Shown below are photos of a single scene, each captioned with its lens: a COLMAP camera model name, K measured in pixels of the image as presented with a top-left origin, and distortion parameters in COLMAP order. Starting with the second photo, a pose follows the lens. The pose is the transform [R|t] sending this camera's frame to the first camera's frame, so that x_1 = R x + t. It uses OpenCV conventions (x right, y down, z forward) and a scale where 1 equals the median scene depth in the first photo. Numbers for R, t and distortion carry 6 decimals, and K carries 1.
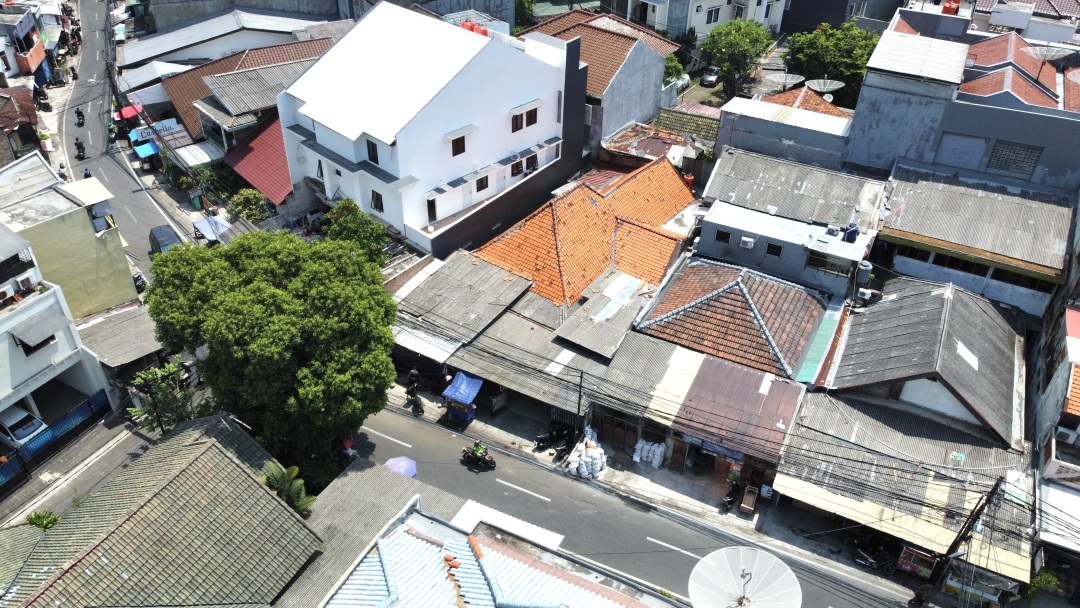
lens RADIAL K [[815.7, 0, 540.5], [0, 815.7, 303.1], [0, 0, 1]] dist [0.000320, -0.003568]
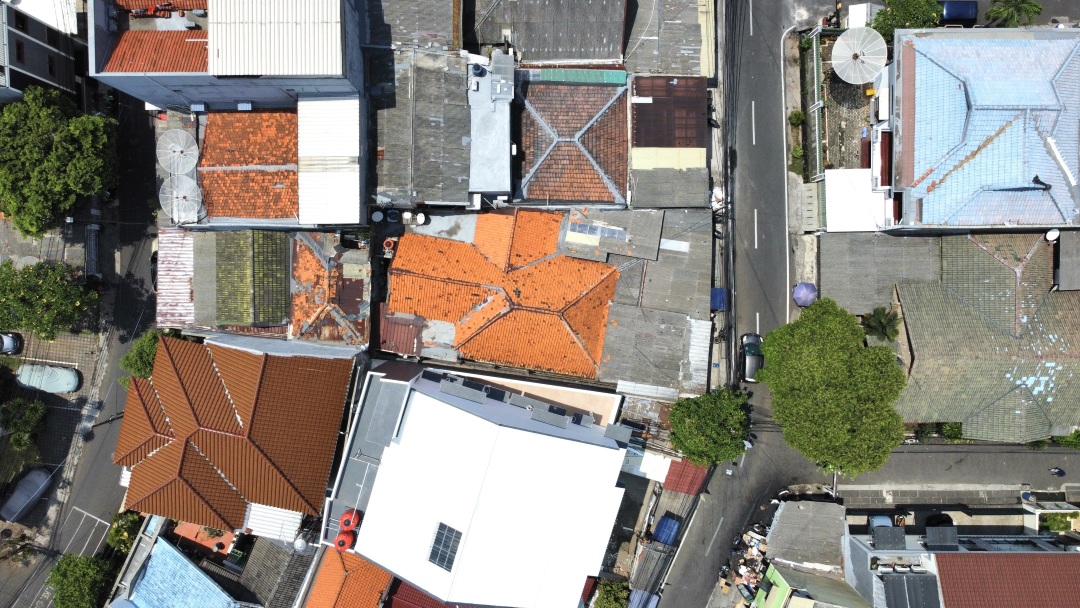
lens RADIAL K [[815.7, 0, 539.8], [0, 815.7, 300.8], [0, 0, 1]] dist [0.000320, -0.003568]
pose [[-0.455848, -0.888571, -0.051430, 0.110866], [0.514556, -0.310240, 0.799364, -1.128779], [-0.726247, 0.337925, 0.598642, 0.366026]]
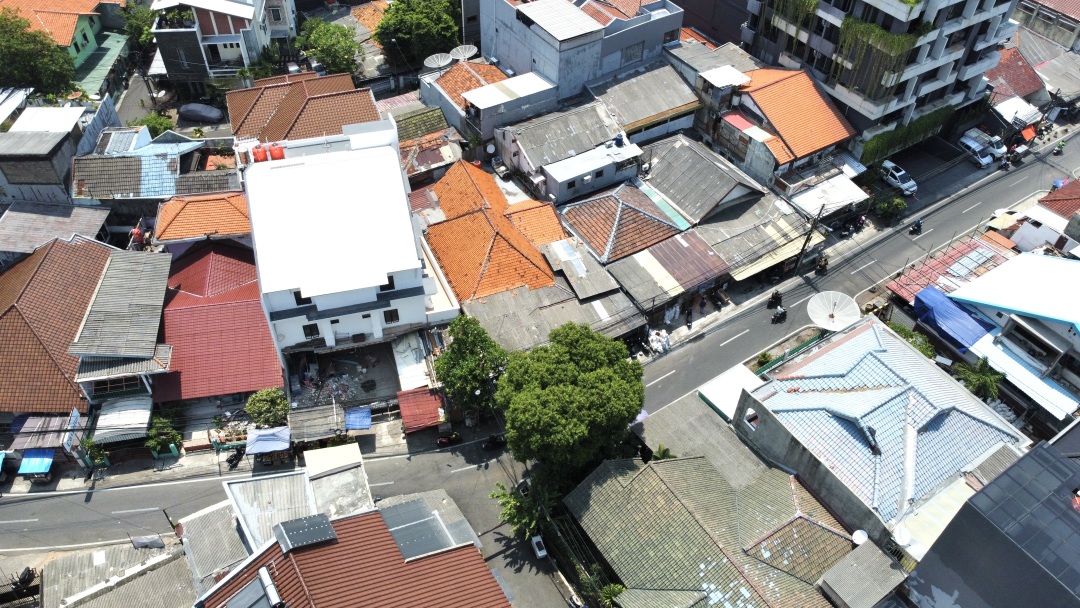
lens RADIAL K [[815.7, 0, 538.6], [0, 815.7, 303.2], [0, 0, 1]] dist [0.000320, -0.003568]
pose [[0.509096, -0.622756, 0.594136, -0.904052], [0.498385, 0.776078, 0.386413, -0.566286], [-0.701737, 0.099387, 0.705470, 0.006112]]
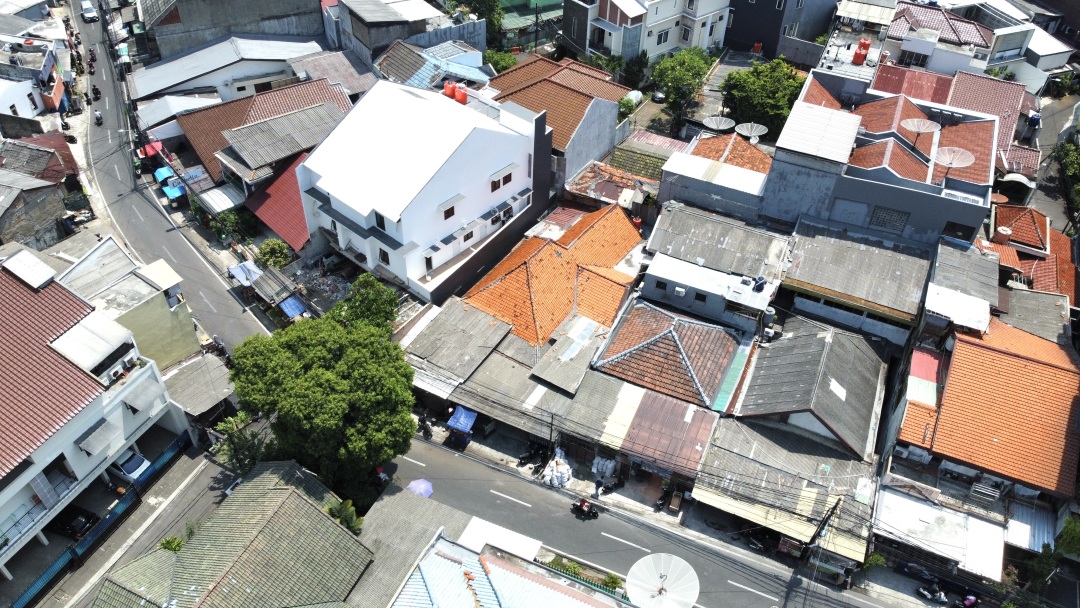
lens RADIAL K [[815.7, 0, 539.6], [0, 815.7, 301.4], [0, 0, 1]] dist [0.000320, -0.003568]
pose [[0.999077, -0.022761, 0.036435, -0.013439], [0.018778, 0.994173, 0.106152, -0.211439], [-0.038639, -0.105370, 0.993682, -0.276972]]
